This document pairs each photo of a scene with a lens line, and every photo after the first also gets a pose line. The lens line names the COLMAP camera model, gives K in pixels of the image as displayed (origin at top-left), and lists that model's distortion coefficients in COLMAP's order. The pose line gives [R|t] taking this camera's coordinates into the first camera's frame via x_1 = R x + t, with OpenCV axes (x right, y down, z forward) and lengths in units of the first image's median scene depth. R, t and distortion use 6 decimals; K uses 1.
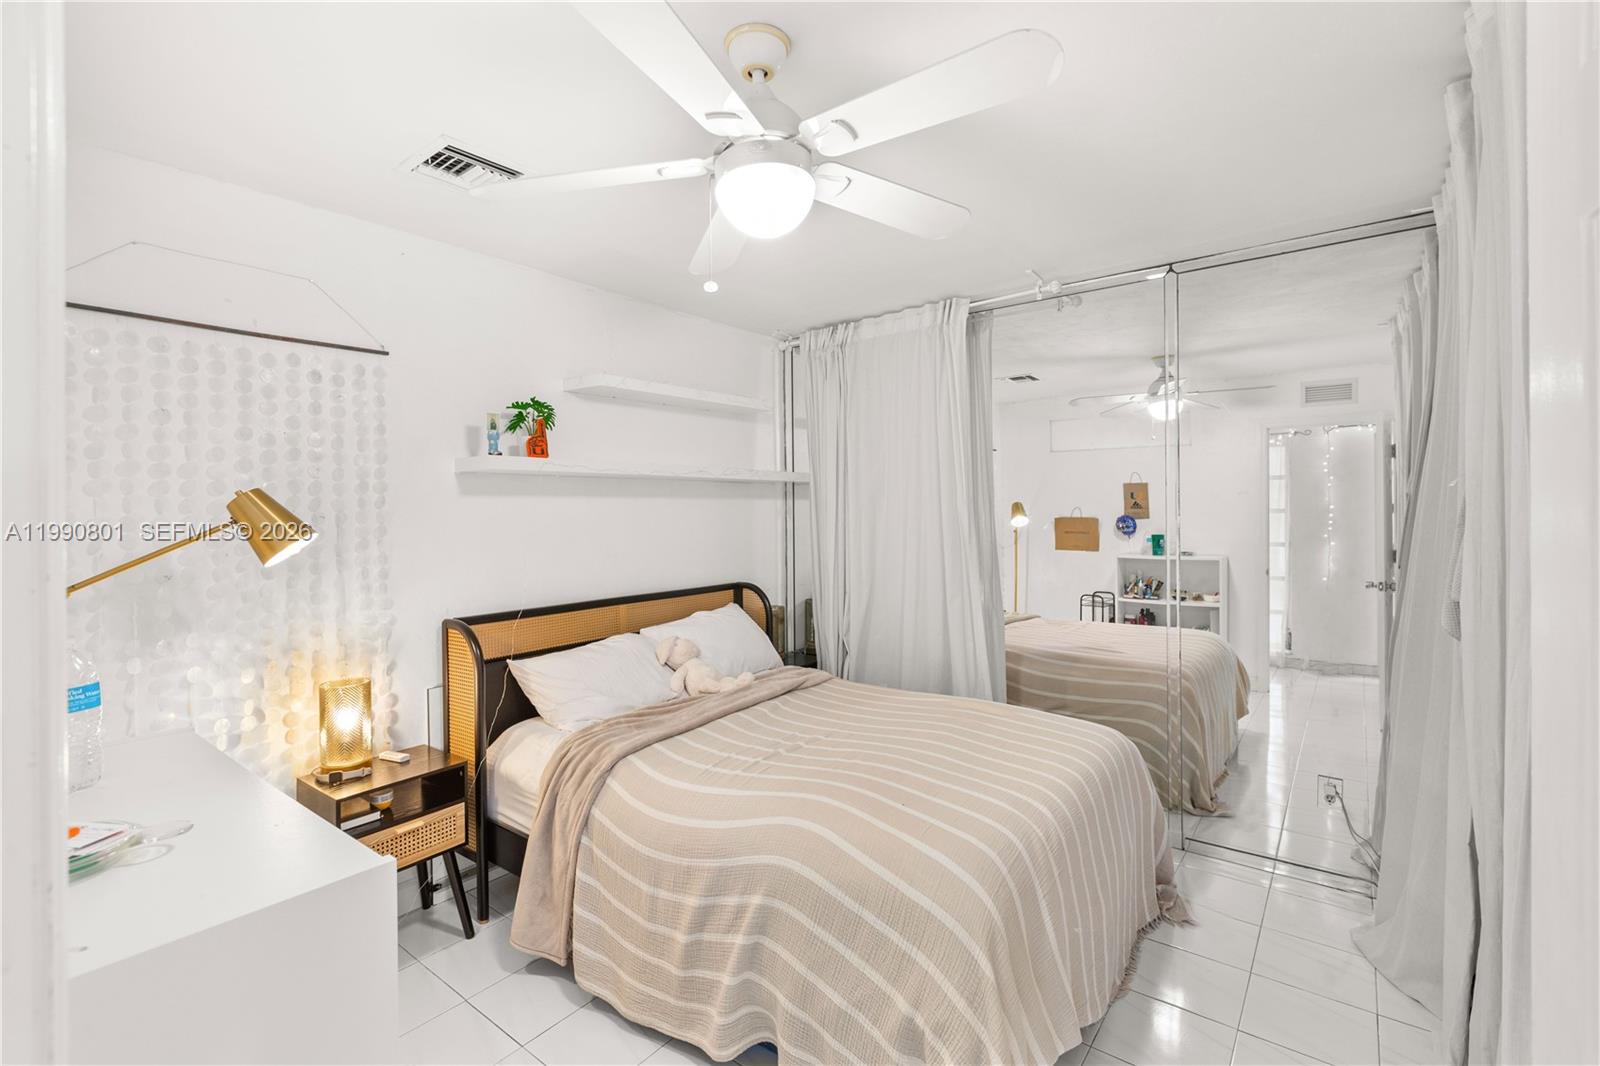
lens RADIAL K [[717.6, 0, 805.1], [0, 717.6, 511.9], [0, 0, 1]] dist [0.000356, -0.000001]
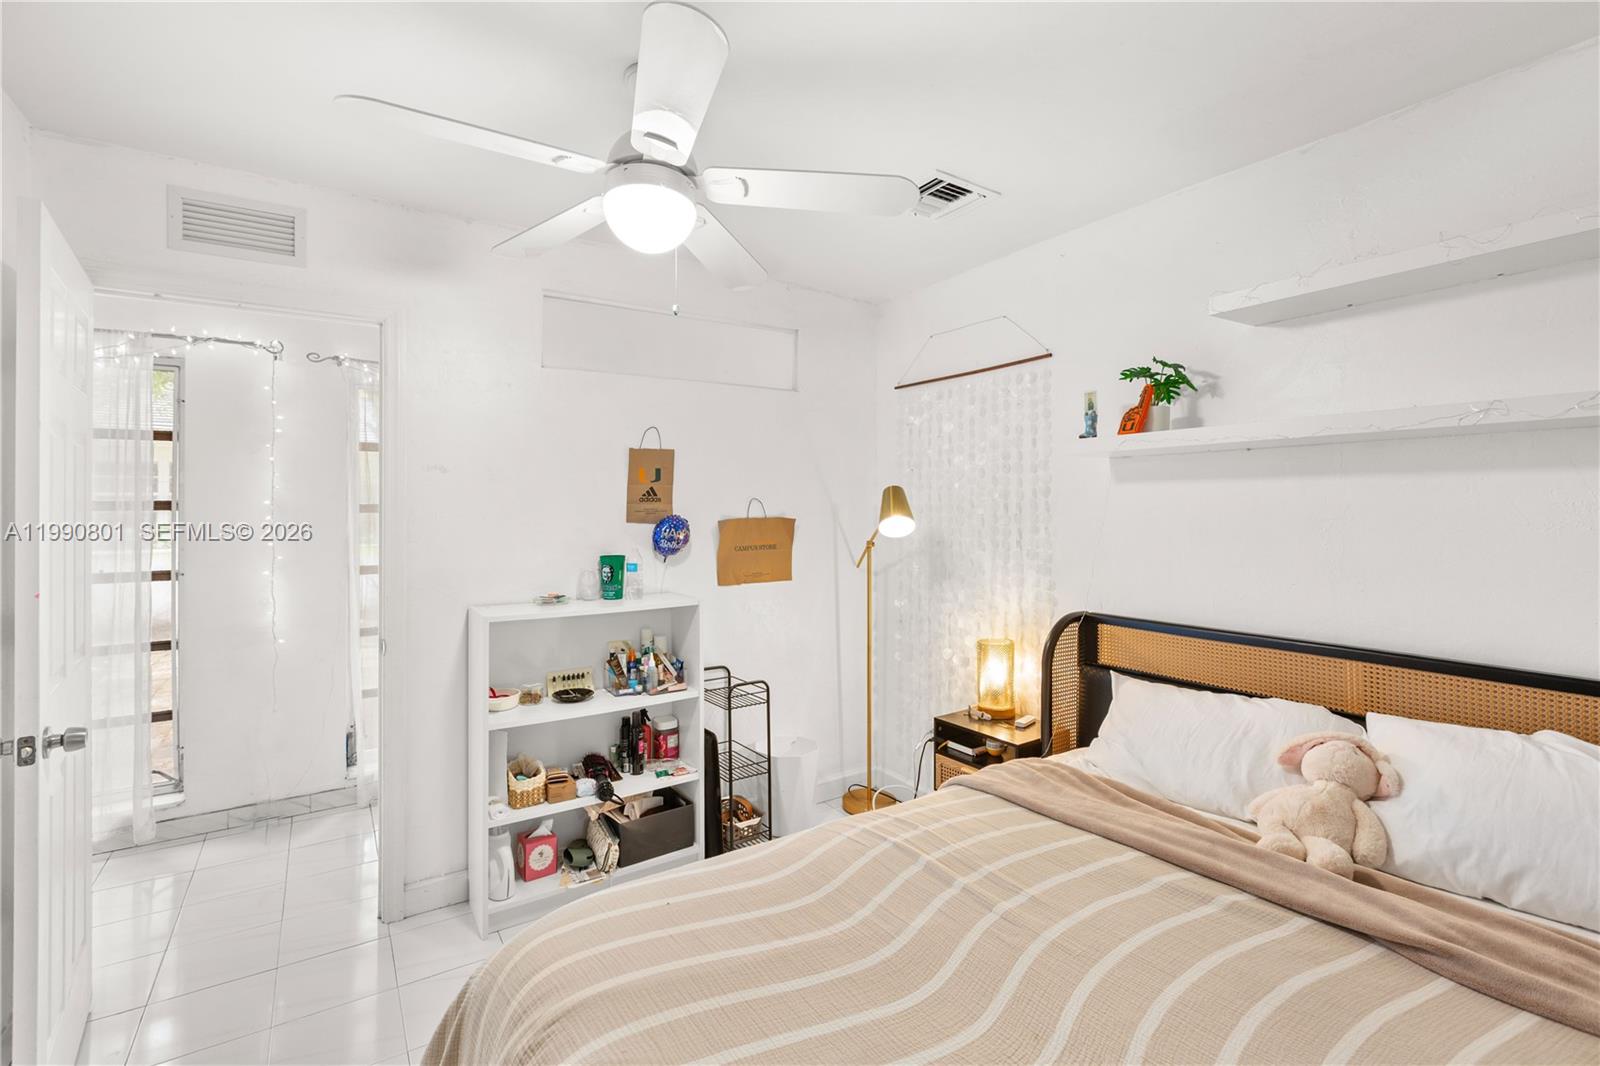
lens RADIAL K [[717.6, 0, 805.1], [0, 717.6, 511.9], [0, 0, 1]] dist [0.000356, -0.000001]
pose [[-0.326868, 0.014871, -0.944953, 0.580900], [0.001230, 0.999882, 0.015310, -0.000384], [0.945069, 0.003842, -0.326848, 1.031035]]
